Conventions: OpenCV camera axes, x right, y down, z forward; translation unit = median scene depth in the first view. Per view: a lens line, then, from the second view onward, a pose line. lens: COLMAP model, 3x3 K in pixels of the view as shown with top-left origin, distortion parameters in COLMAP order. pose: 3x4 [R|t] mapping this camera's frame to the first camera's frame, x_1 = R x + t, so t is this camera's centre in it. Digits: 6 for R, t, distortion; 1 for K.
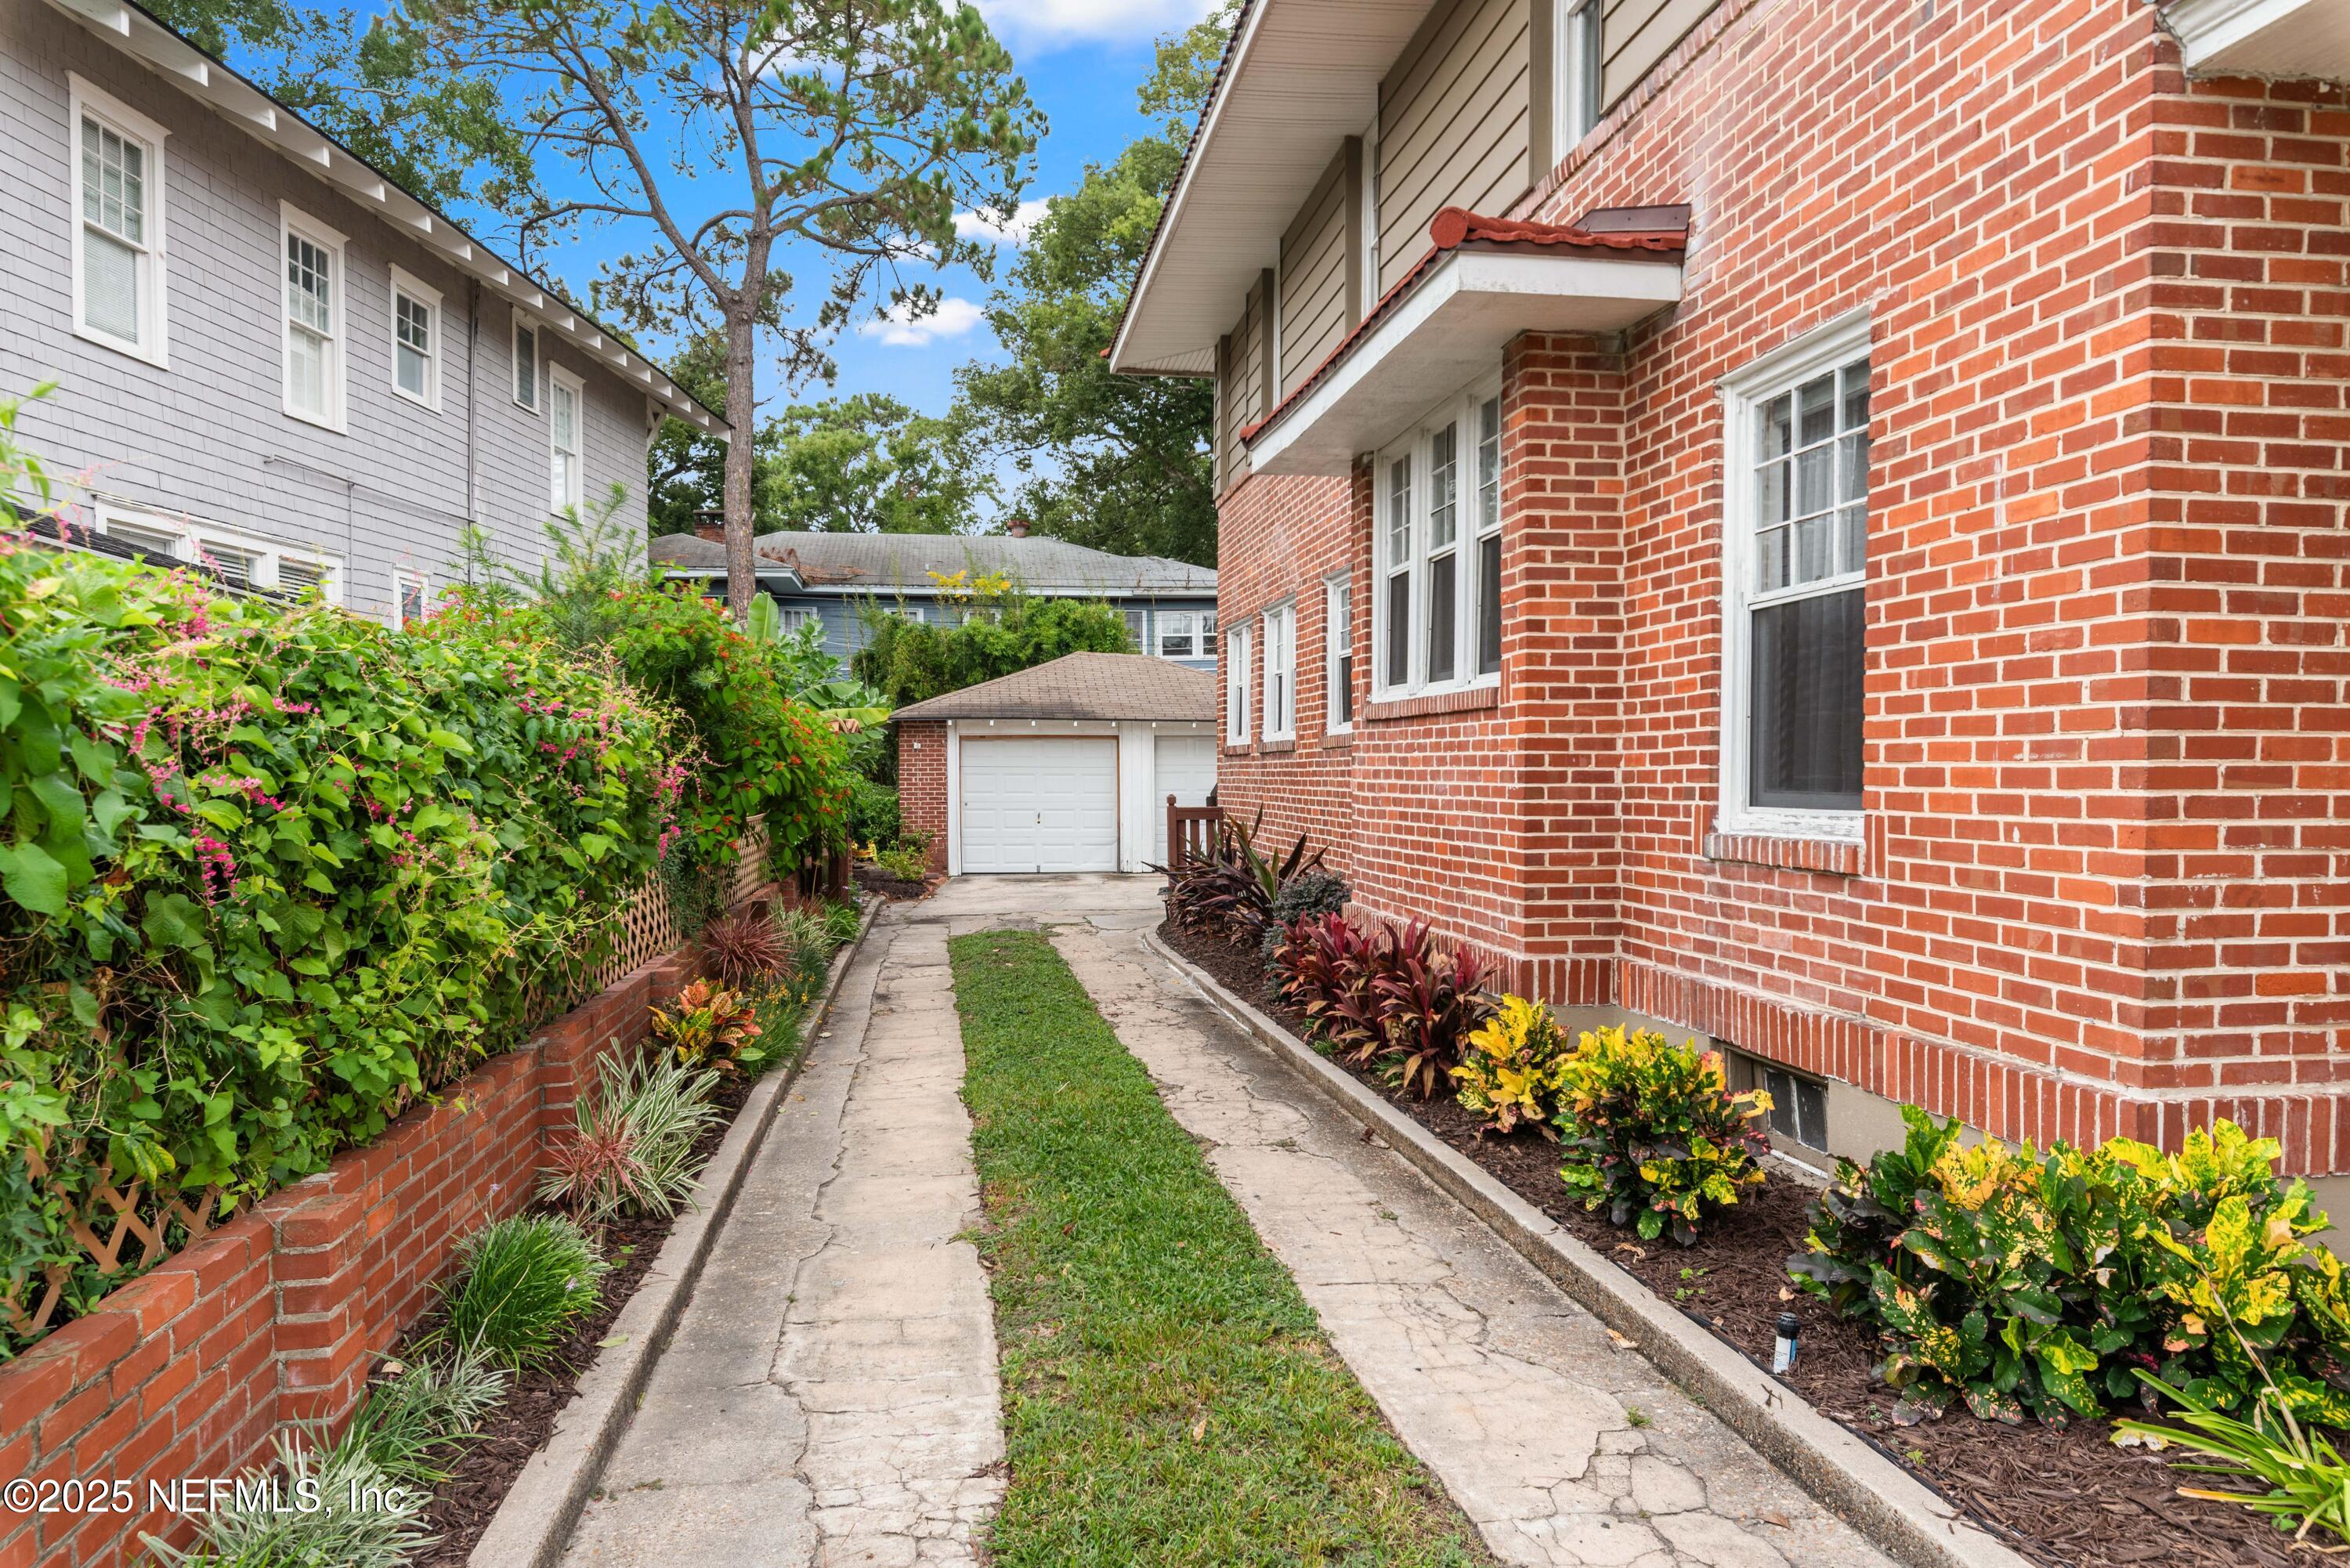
lens RADIAL K [[1532.9, 0, 1180.9], [0, 1532.9, 792.7], [0, 0, 1]] dist [-0.001711, 0.002166]
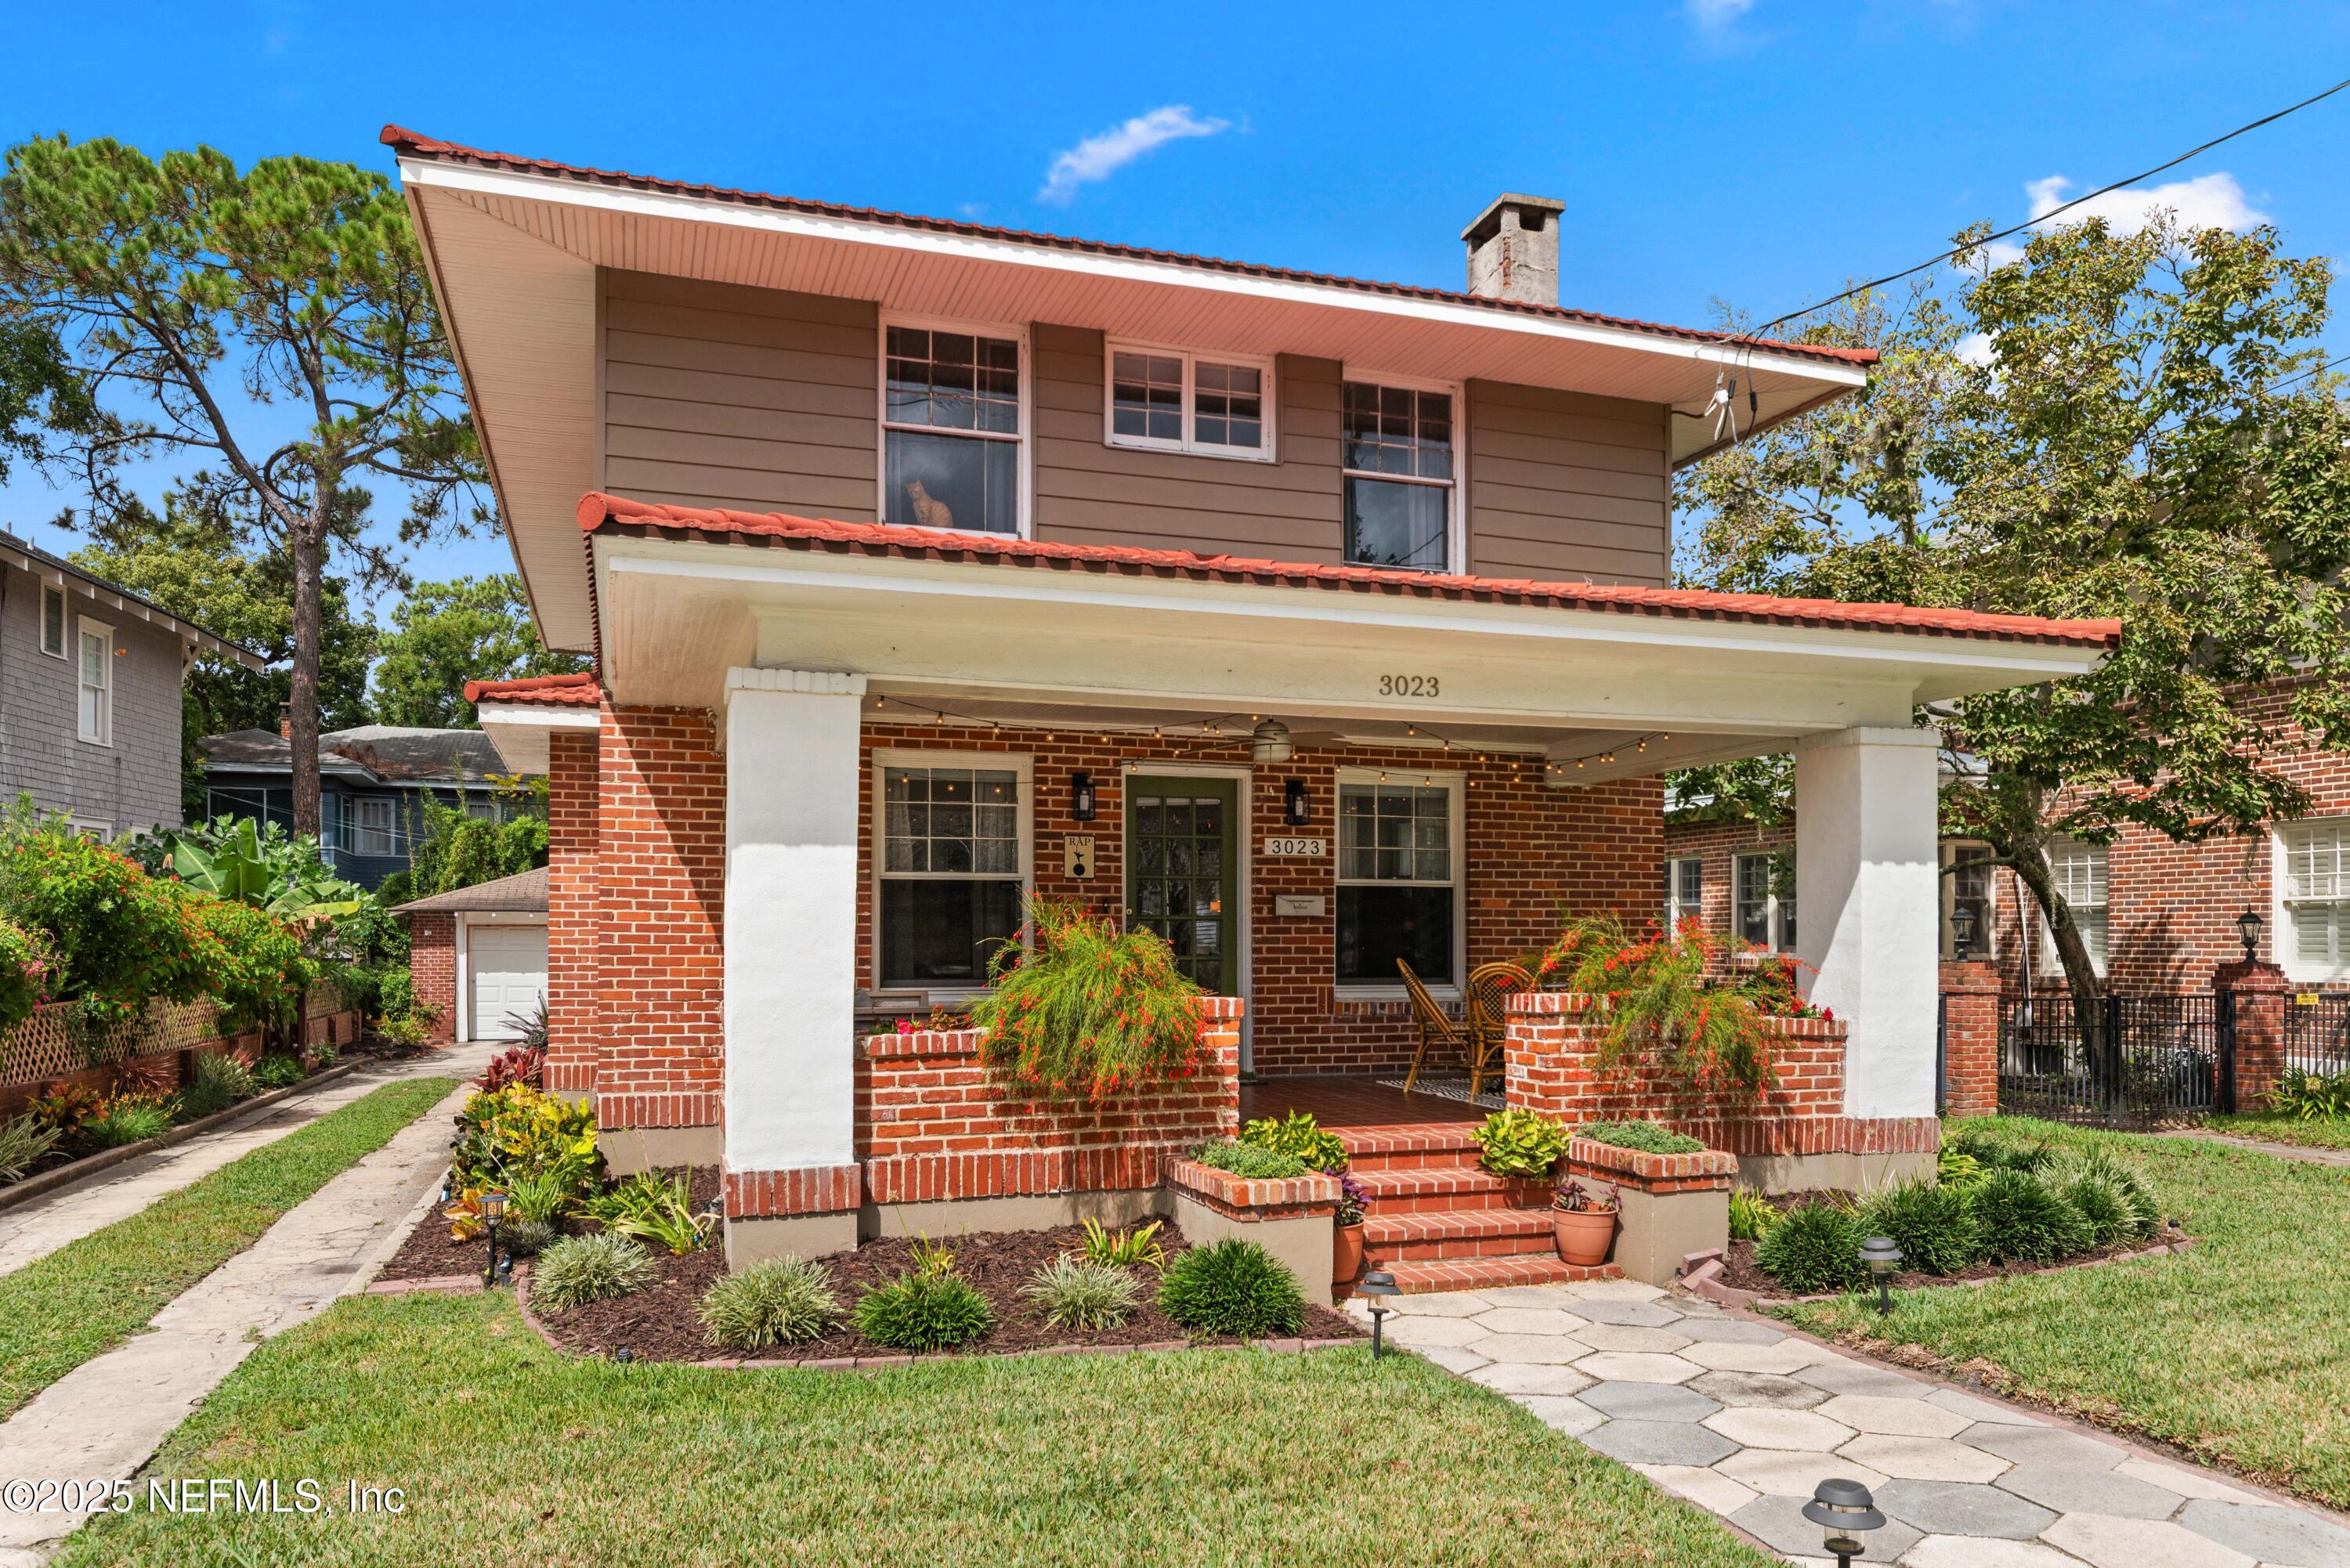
lens RADIAL K [[1614.5, 0, 1180.3], [0, 1614.5, 927.6], [0, 0, 1]] dist [0.006183, 0.005176]
pose [[0.987520, 0.002394, 0.157474, 0.288806], [0.001674, 0.999668, -0.025697, -0.003569], [-0.157483, 0.025640, 0.987189, -0.460622]]
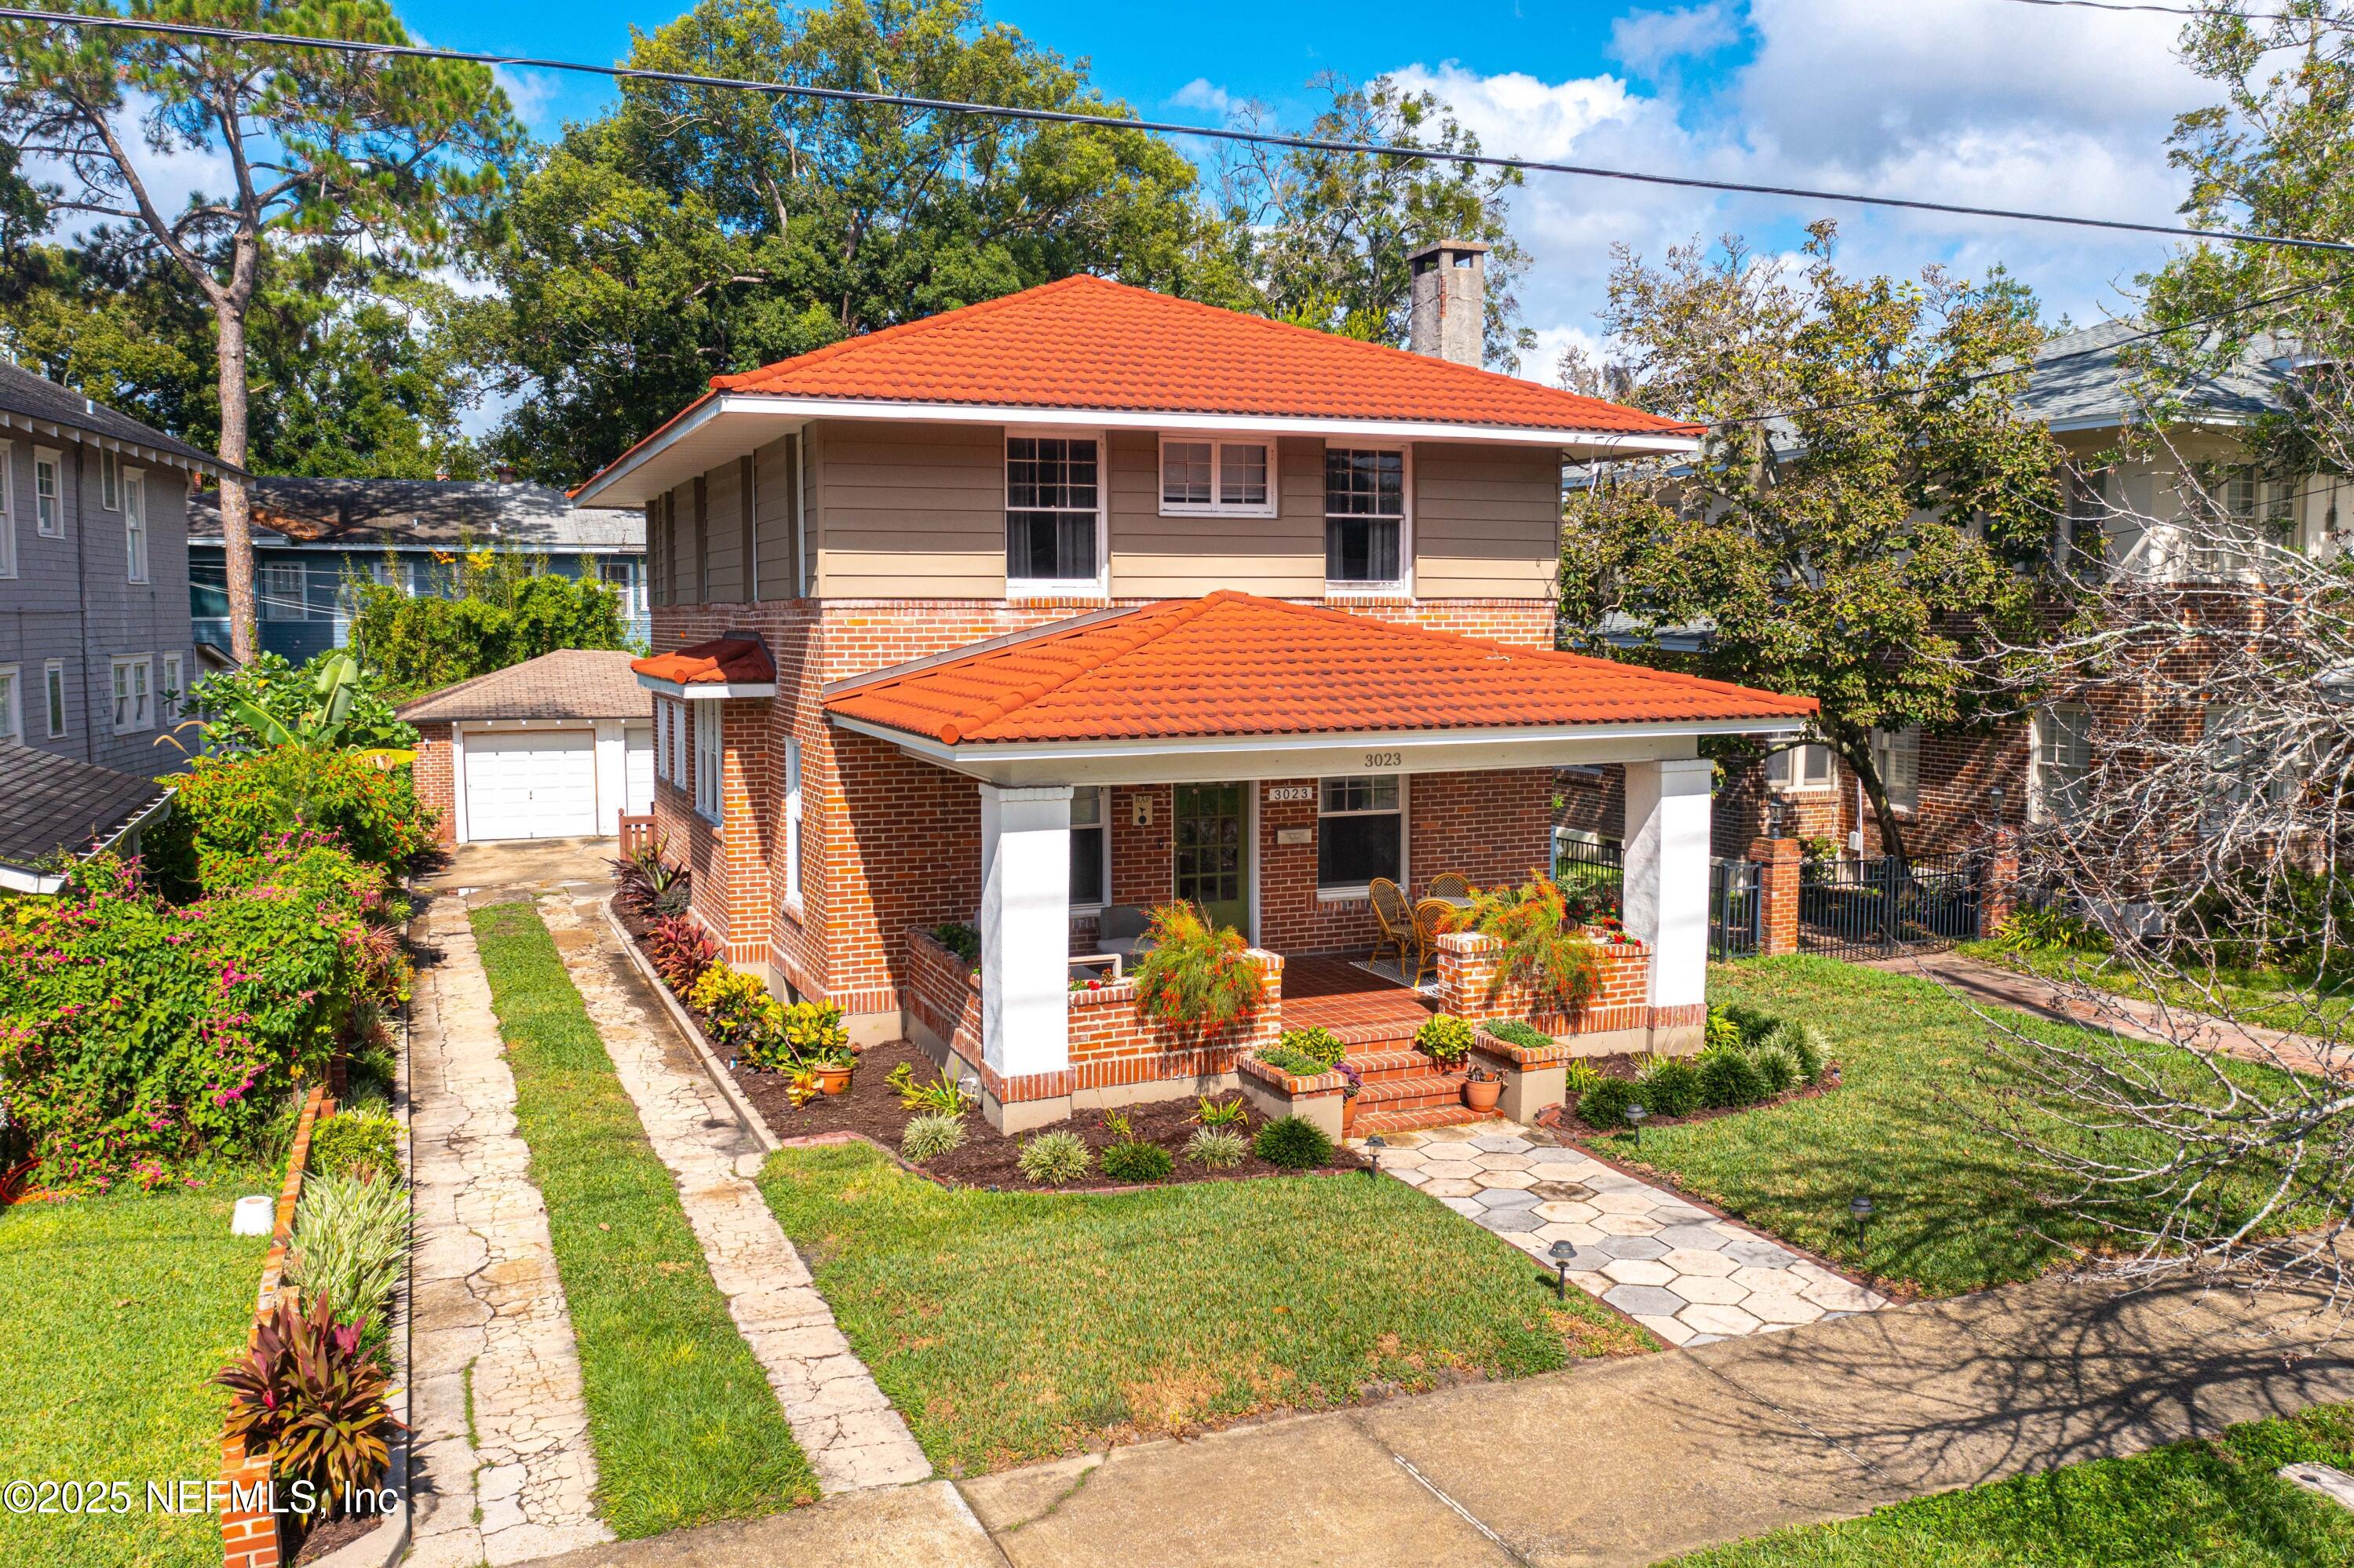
lens RADIAL K [[1940.4, 0, 1183.7], [0, 1940.4, 711.6], [0, 0, 1]] dist [-0.007488, -0.009000]
pose [[0.973852, -0.015976, 0.226622, 0.100435], [0.005185, 0.998828, 0.048132, -0.180110], [-0.227125, -0.045699, 0.972793, -0.956106]]
